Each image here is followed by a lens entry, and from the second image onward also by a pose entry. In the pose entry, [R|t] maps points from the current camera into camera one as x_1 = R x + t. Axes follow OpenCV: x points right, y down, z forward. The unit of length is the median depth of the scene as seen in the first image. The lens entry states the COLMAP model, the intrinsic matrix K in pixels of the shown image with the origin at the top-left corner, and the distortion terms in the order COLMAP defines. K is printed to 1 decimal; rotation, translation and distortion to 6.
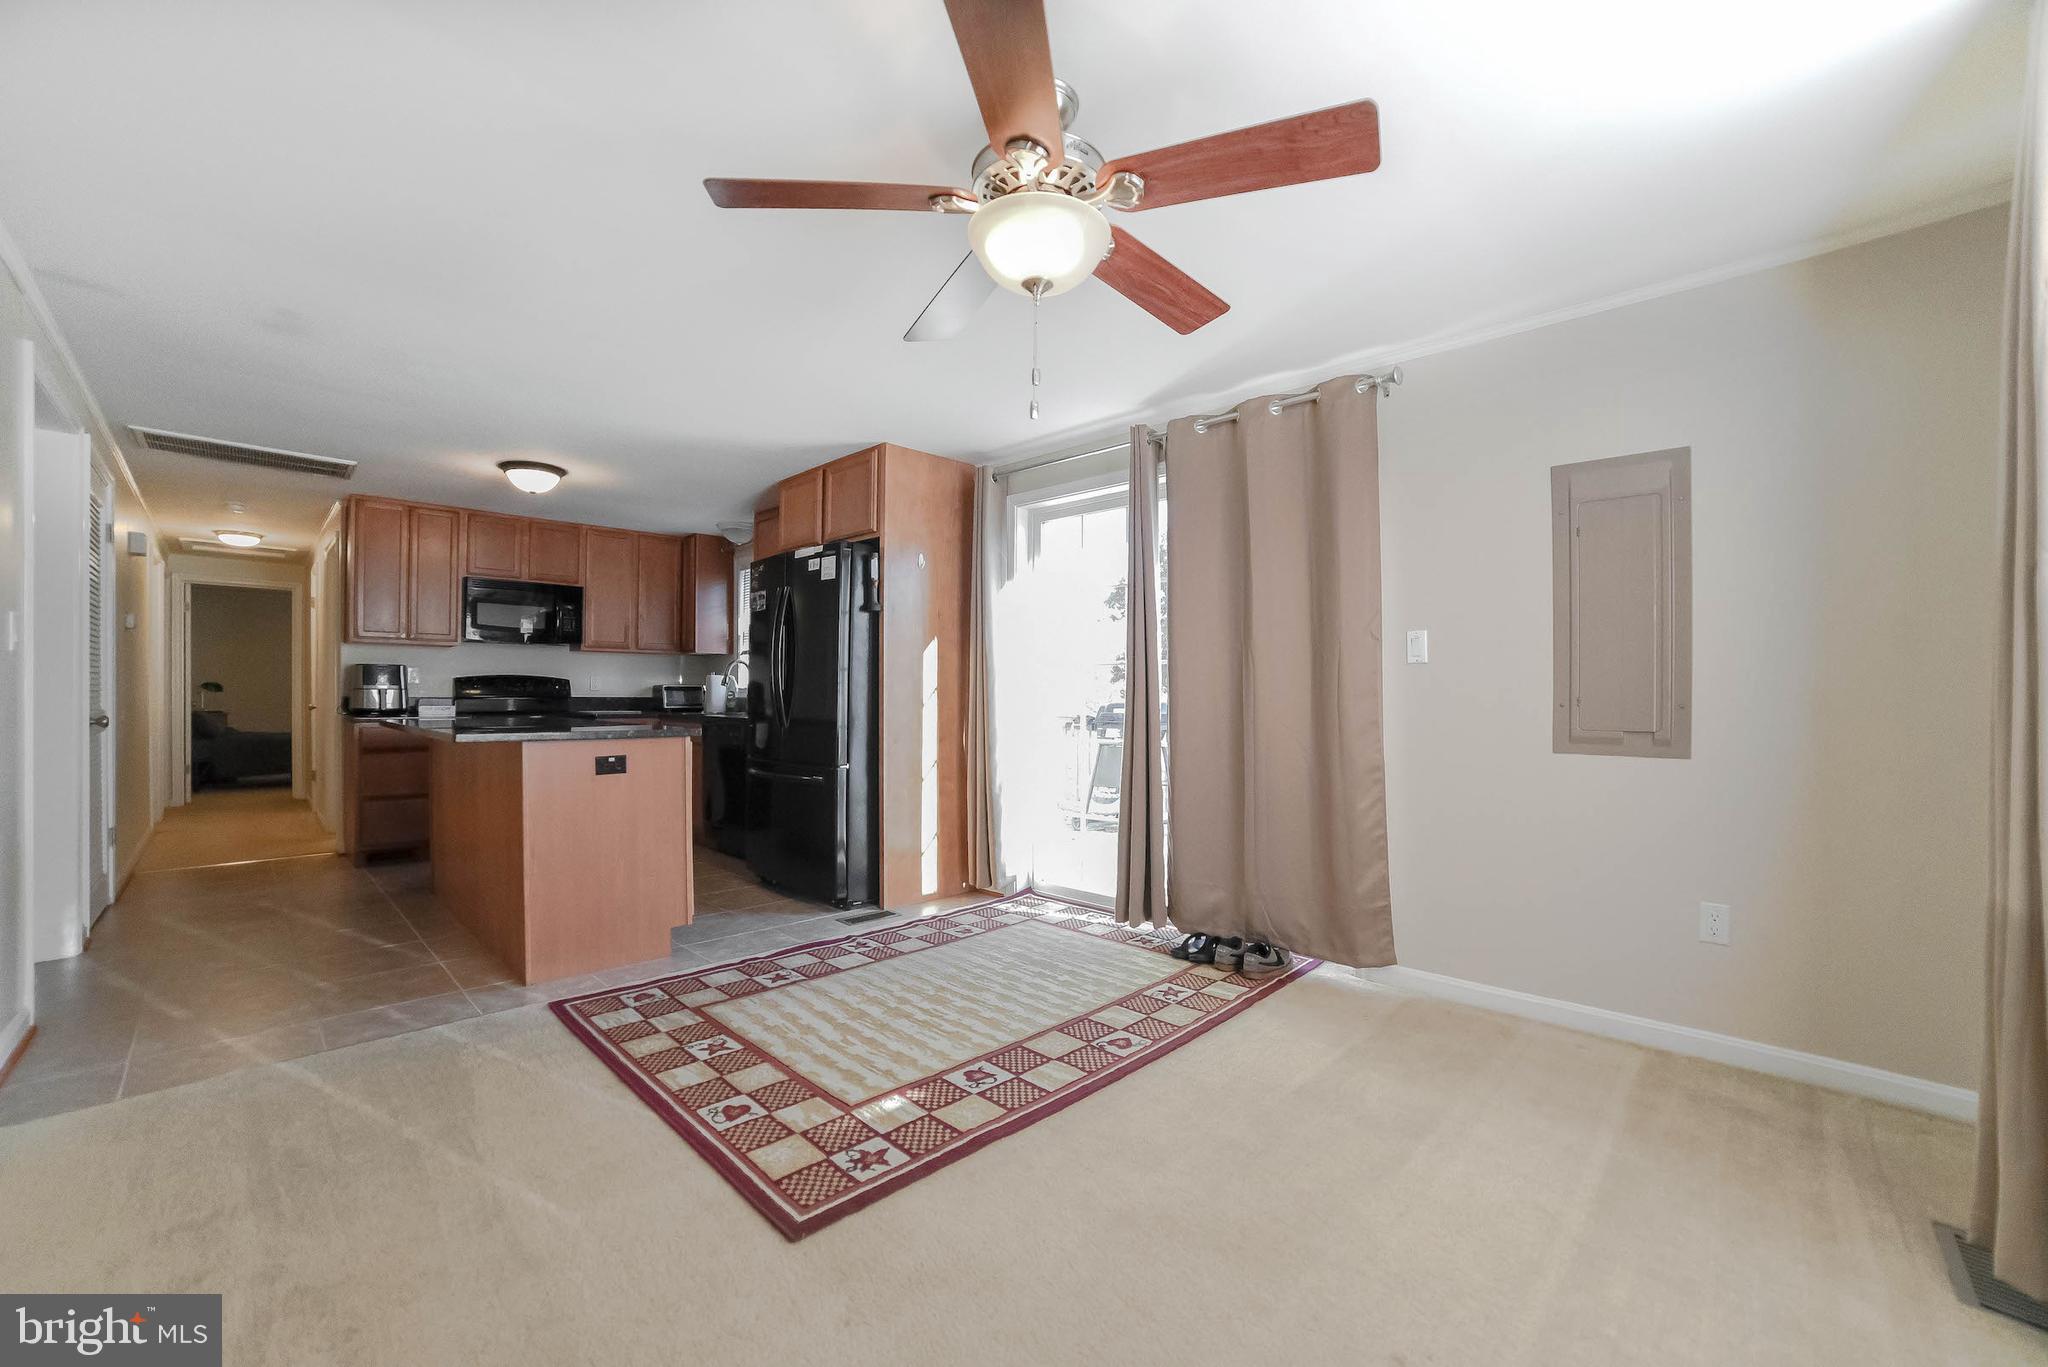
lens RADIAL K [[818.0, 0, 1024.0], [0, 818.0, 683.5], [0, 0, 1]] dist [-0.057972, 0.000178]
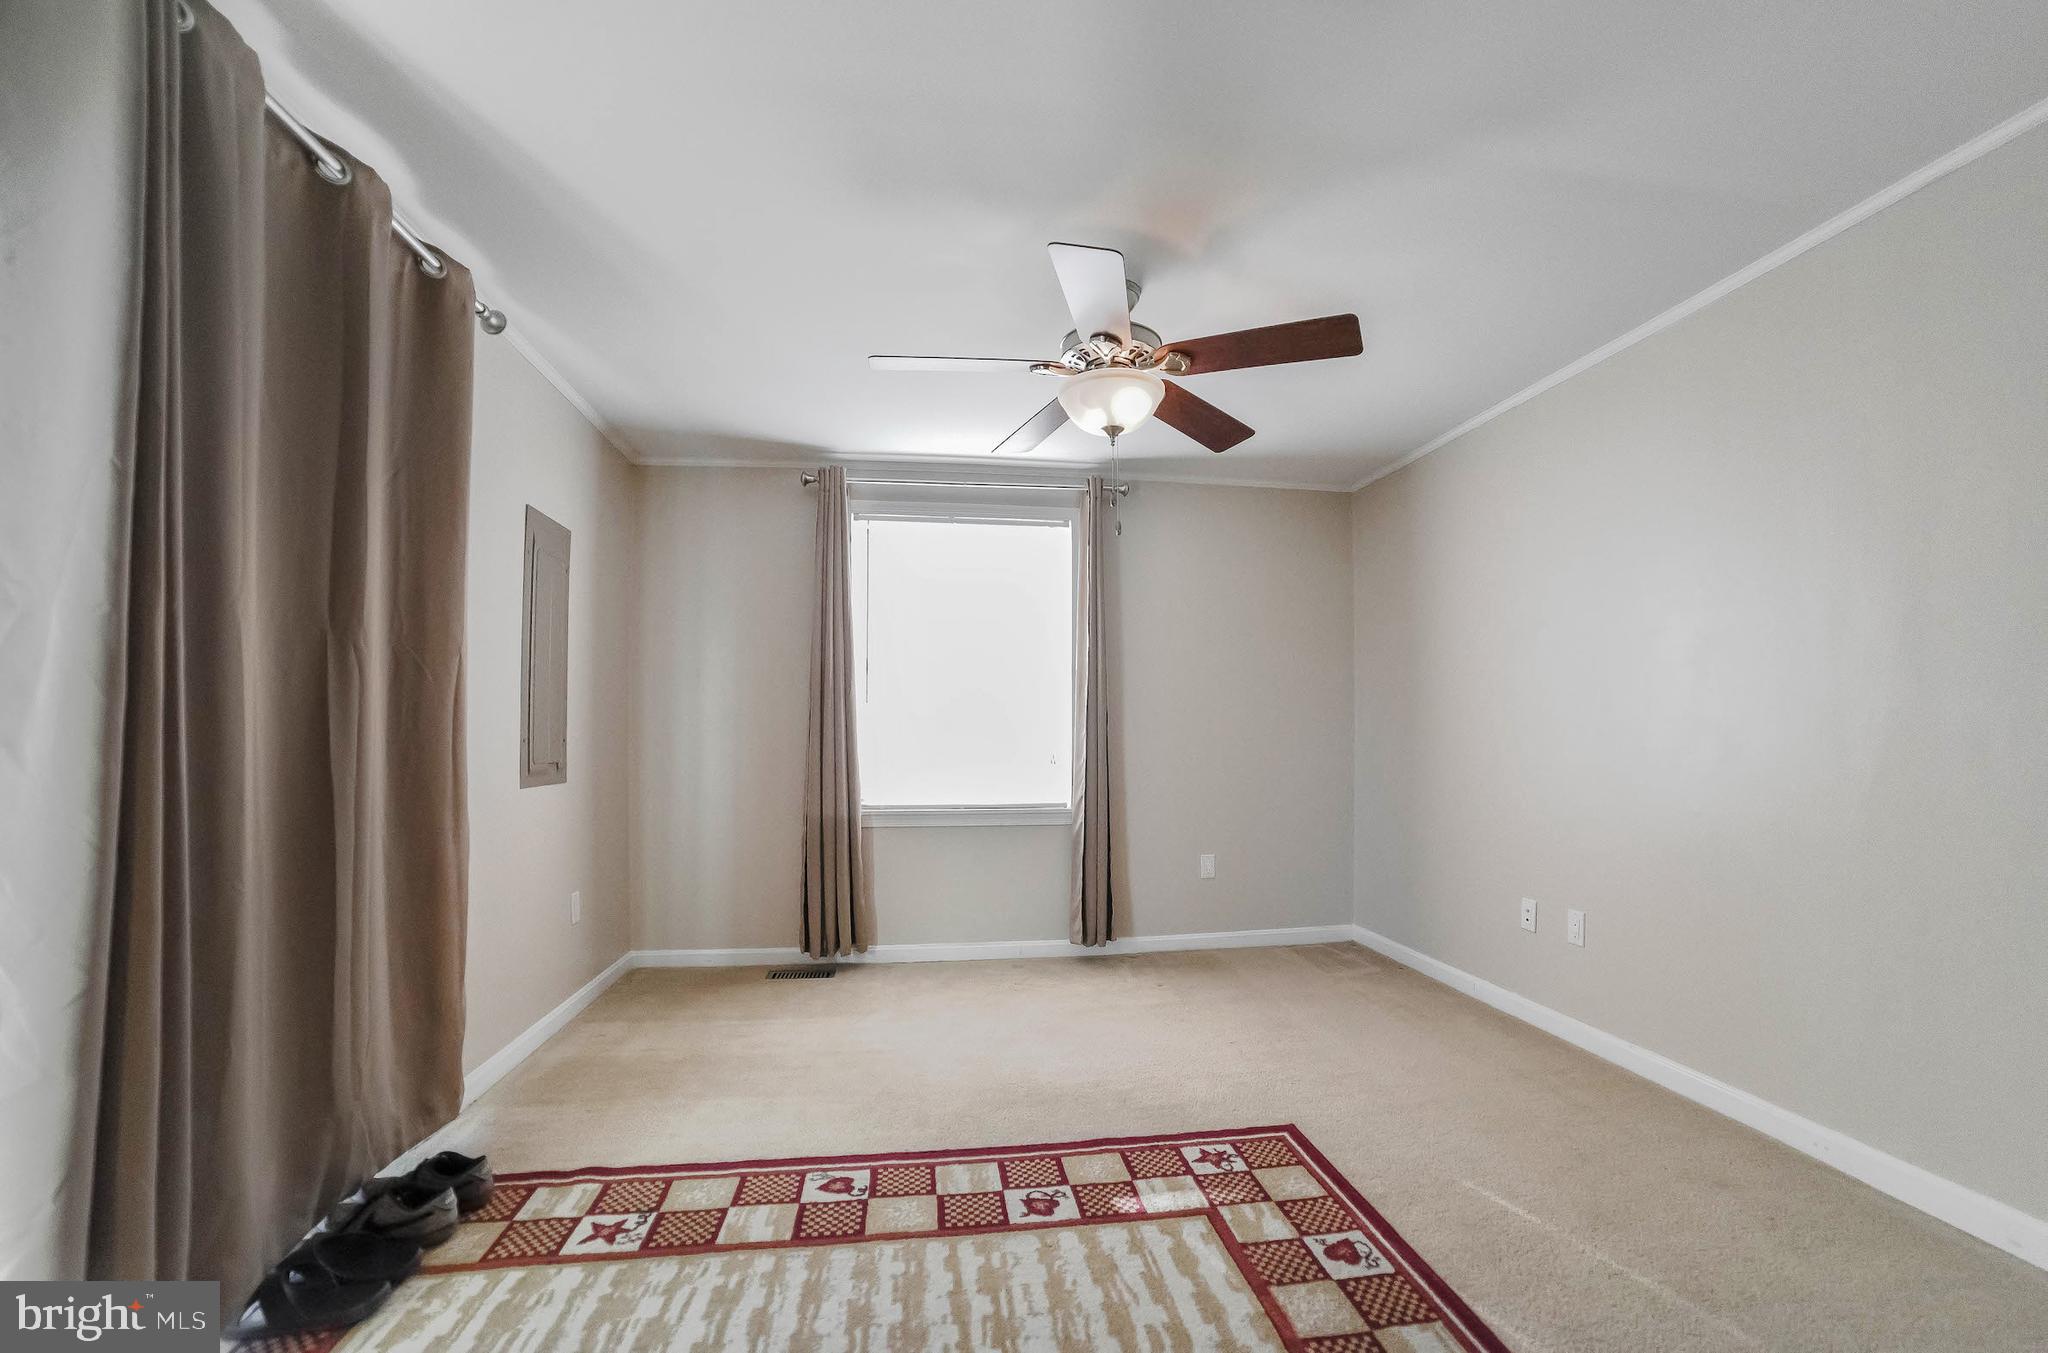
lens RADIAL K [[818.9, 0, 1025.8], [0, 818.9, 706.9], [0, 0, 1]] dist [-0.059489, 0.000371]
pose [[-0.792101, 0.017161, 0.610149, -0.471601], [-0.013543, 0.998865, -0.045675, 0.021223], [-0.610240, -0.044443, -0.790969, 1.447887]]
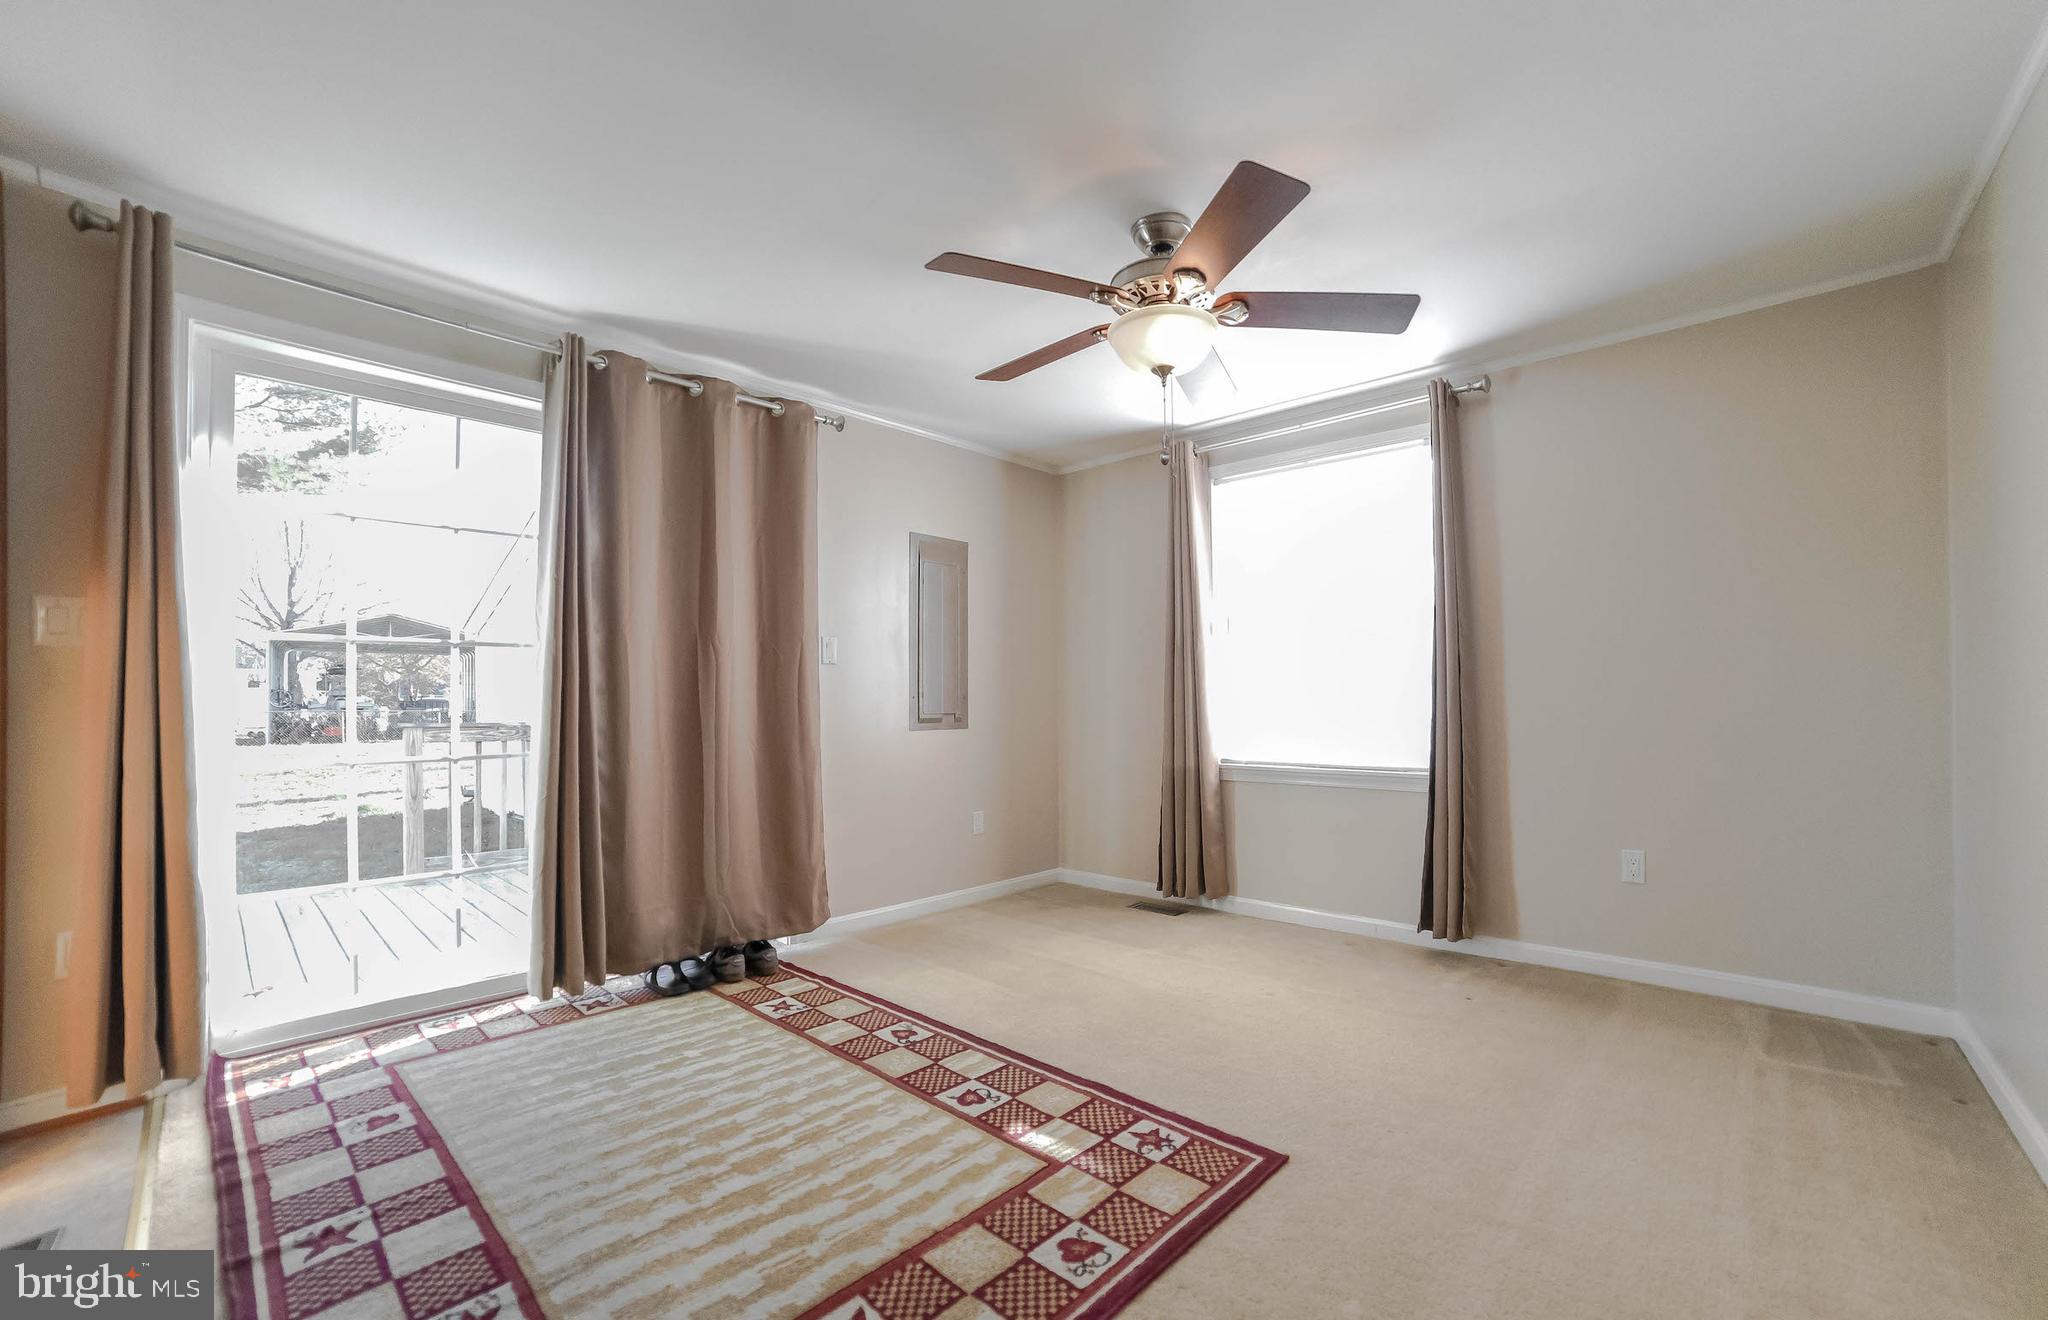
lens RADIAL K [[820.8, 0, 1024.0], [0, 820.8, 660.0], [0, 0, 1]] dist [-0.112236, 0.040992]
pose [[-0.018485, 0.045878, 0.998776, -0.857199], [-0.008586, 0.998903, -0.046042, 0.025233], [-0.999792, -0.009426, -0.018071, 0.835543]]
